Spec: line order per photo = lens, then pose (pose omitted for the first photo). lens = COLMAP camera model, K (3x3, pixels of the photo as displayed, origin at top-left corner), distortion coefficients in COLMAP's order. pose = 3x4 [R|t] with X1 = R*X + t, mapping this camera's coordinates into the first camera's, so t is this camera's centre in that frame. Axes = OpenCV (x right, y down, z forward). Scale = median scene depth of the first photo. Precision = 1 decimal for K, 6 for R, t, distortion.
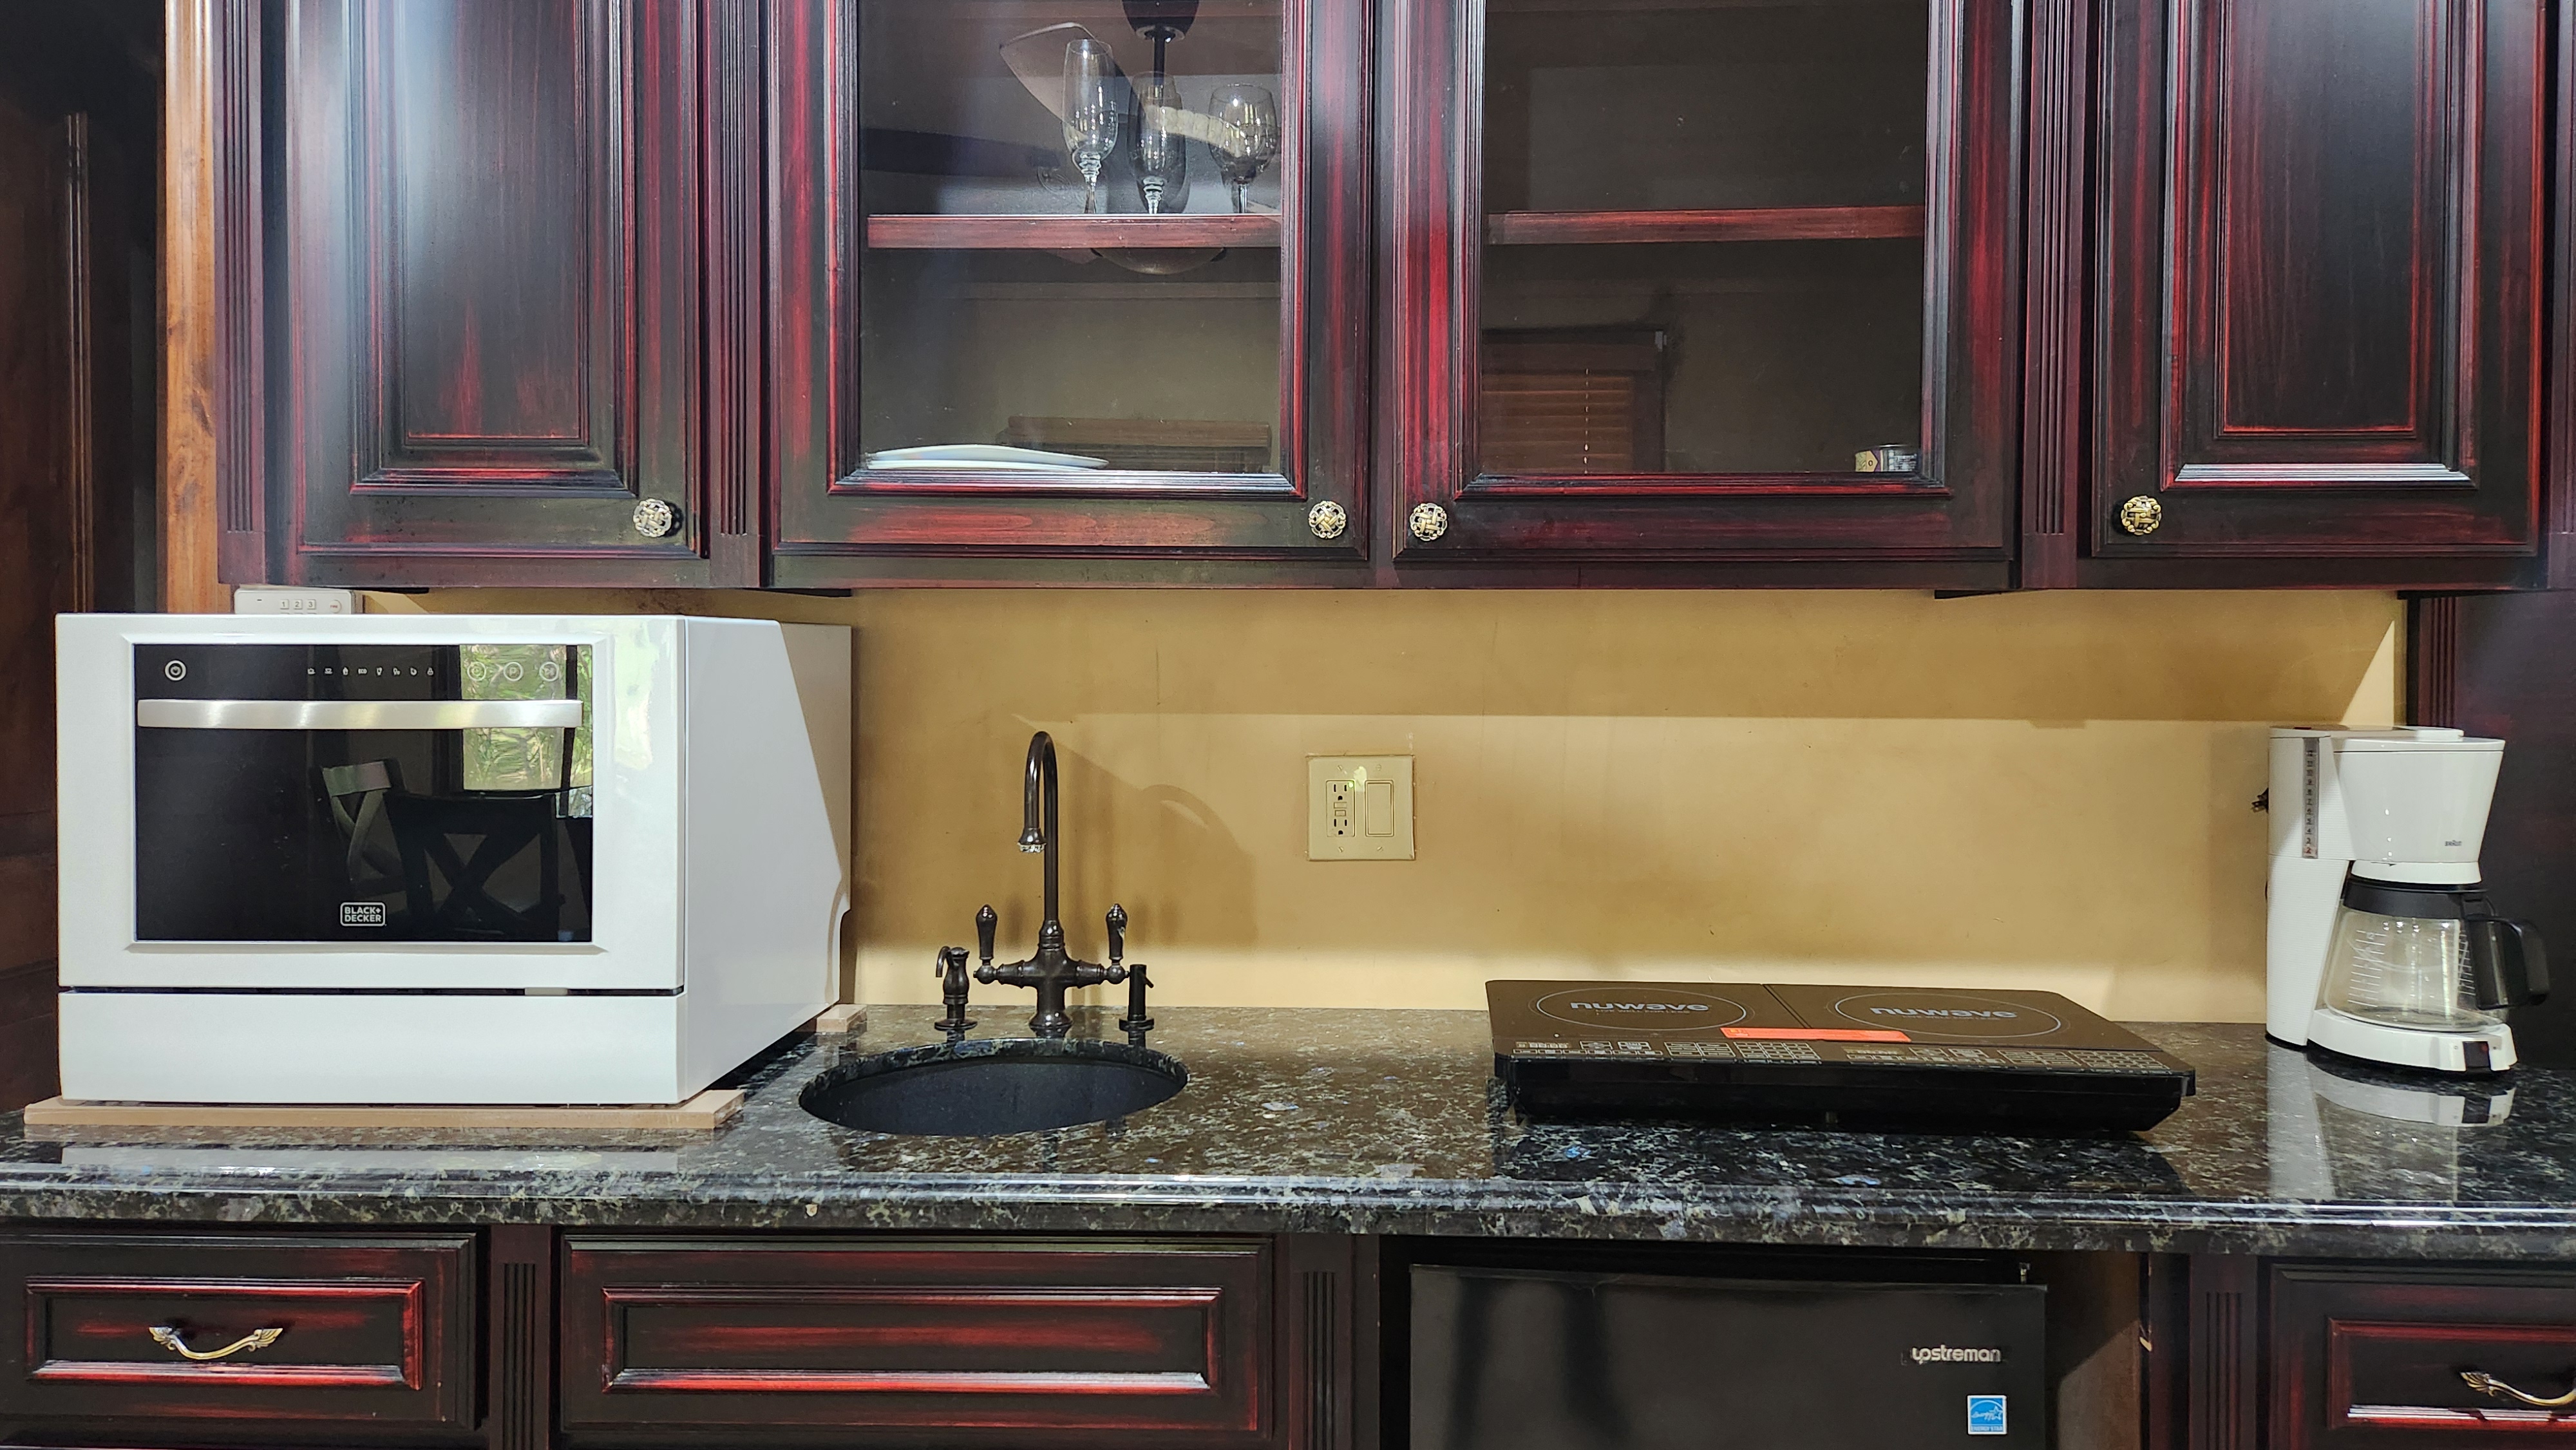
lens RADIAL K [[1698.8, 0, 1302.3], [0, 1698.8, 706.0], [0, 0, 1]] dist [0.073796, -0.059084]
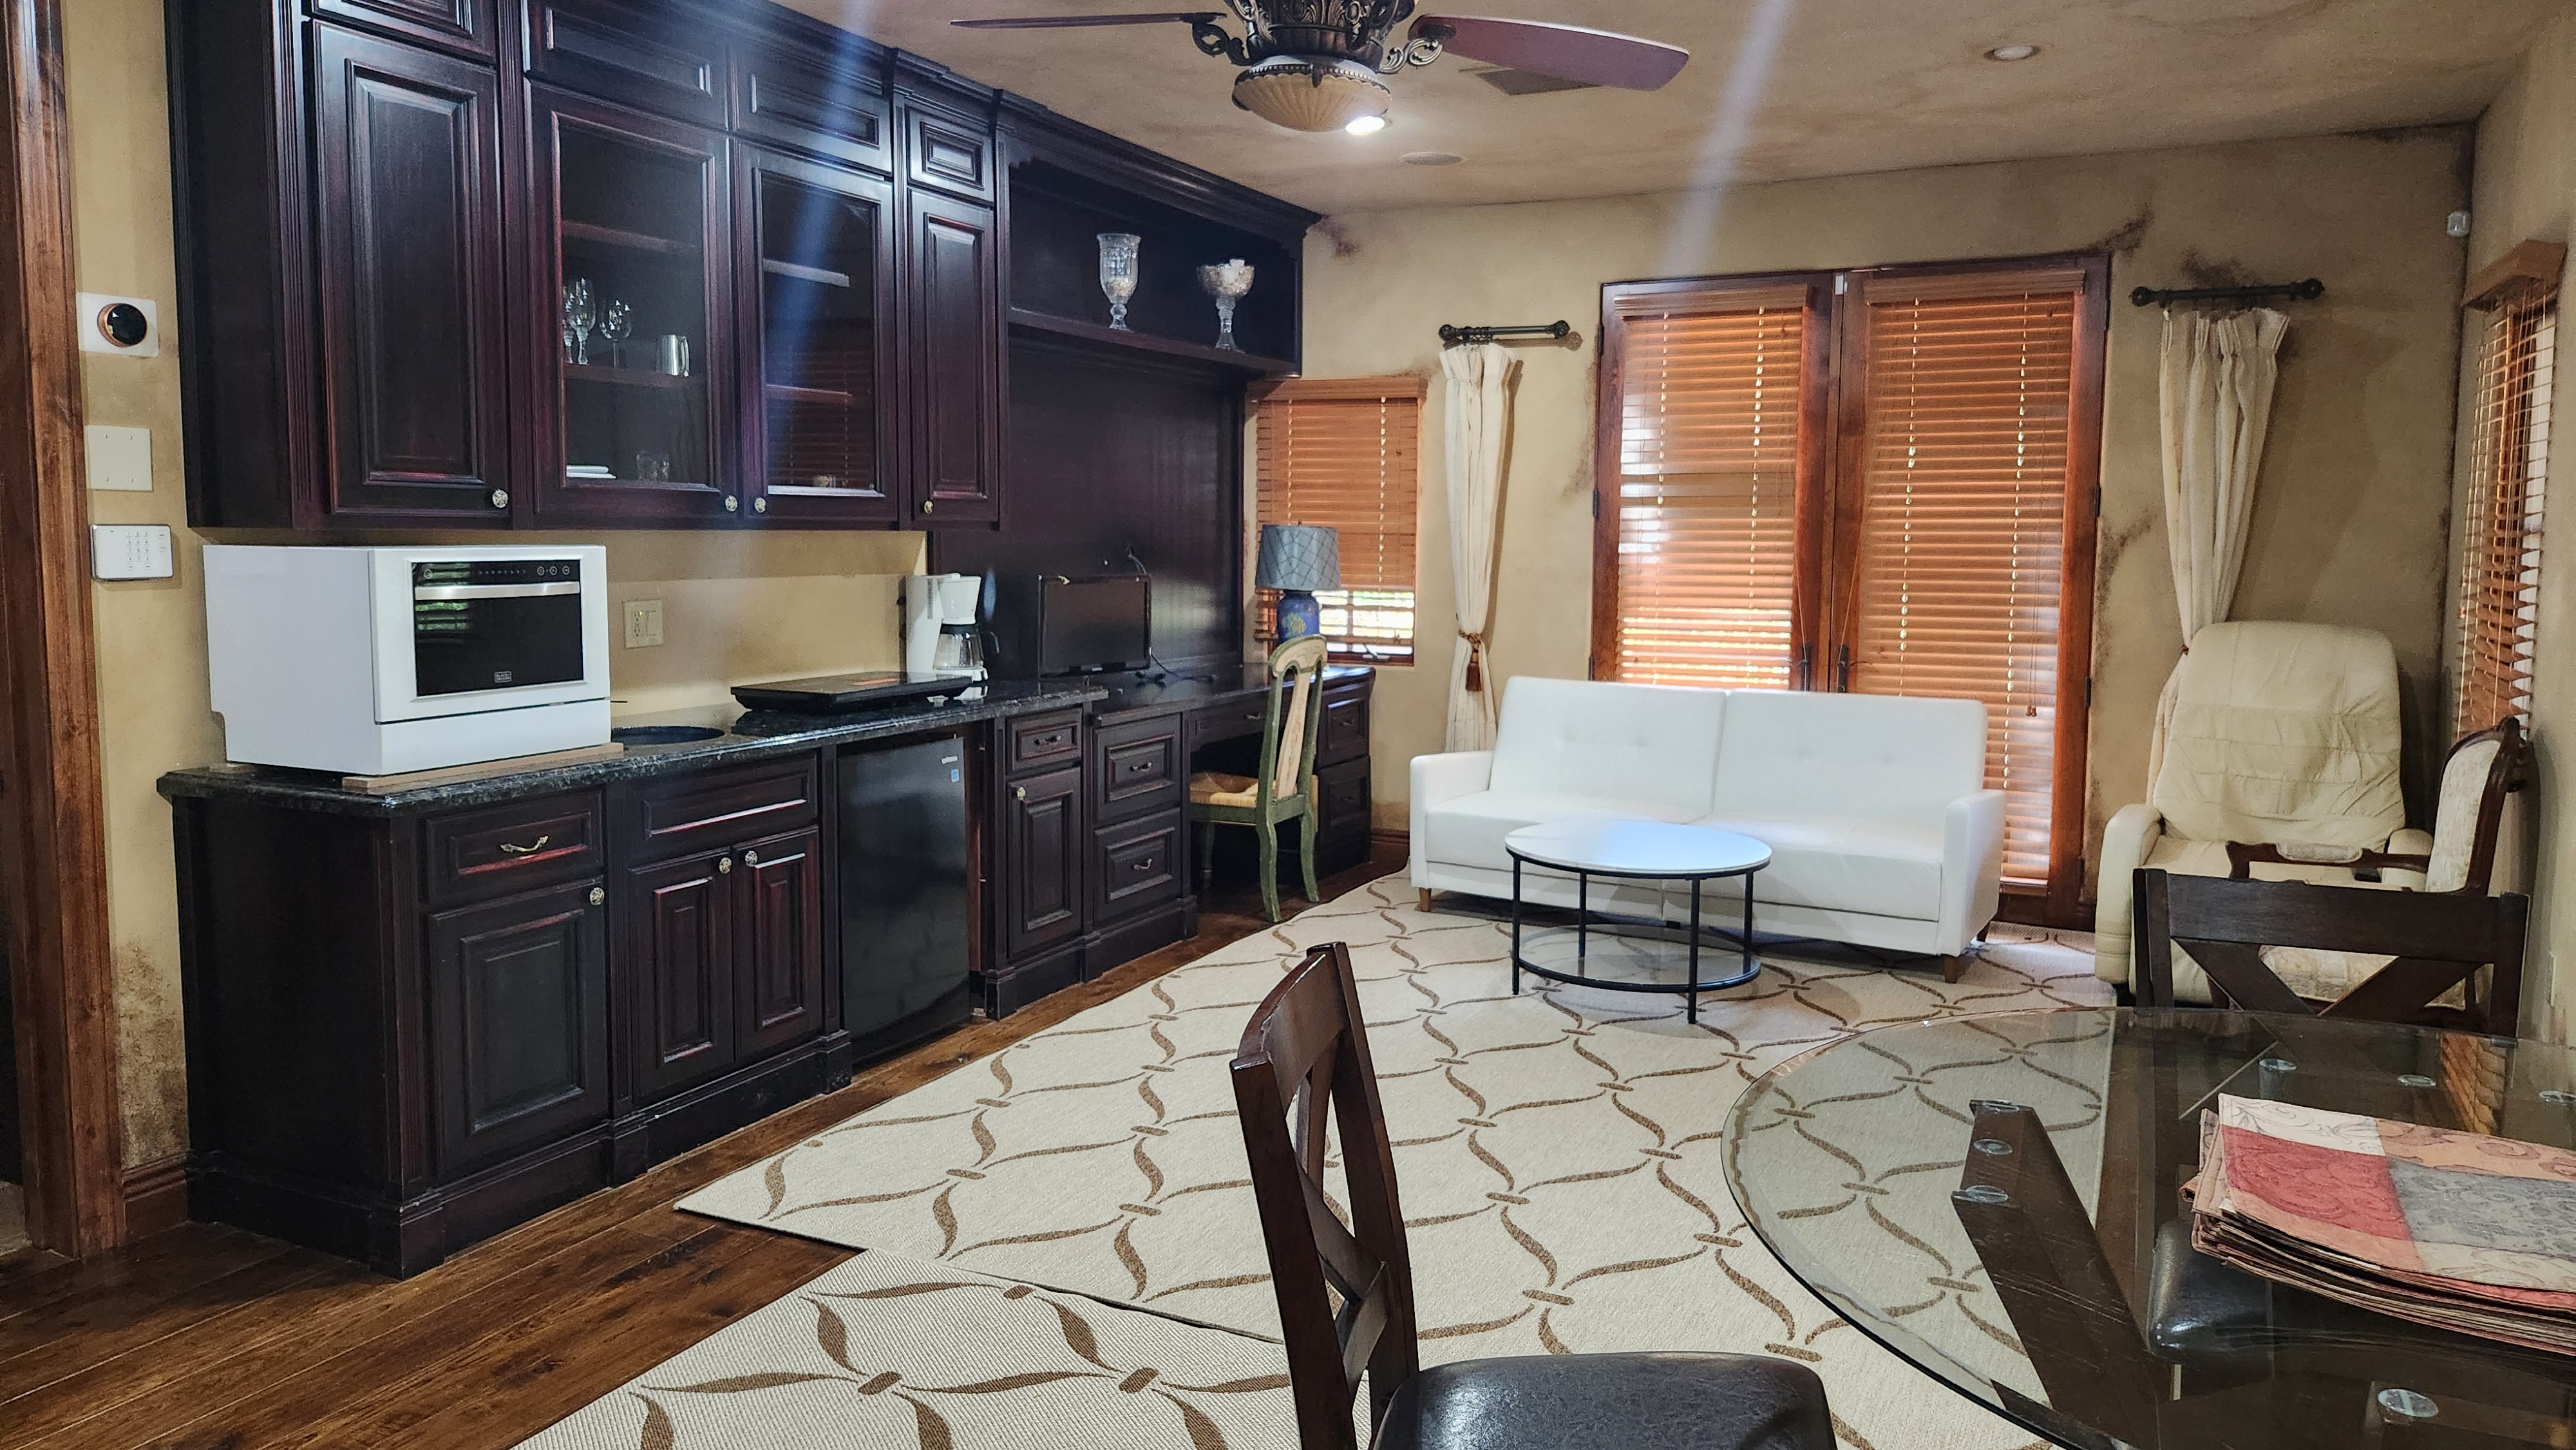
lens RADIAL K [[1698.8, 0, 1332.7], [0, 1698.8, 703.1], [0, 0, 1]] dist [0.073796, -0.059084]
pose [[0.377219, -0.096127, 0.921122, -2.217057], [0.015162, 0.995106, 0.097639, -0.052756], [-0.926000, -0.022865, 0.376830, -0.895767]]
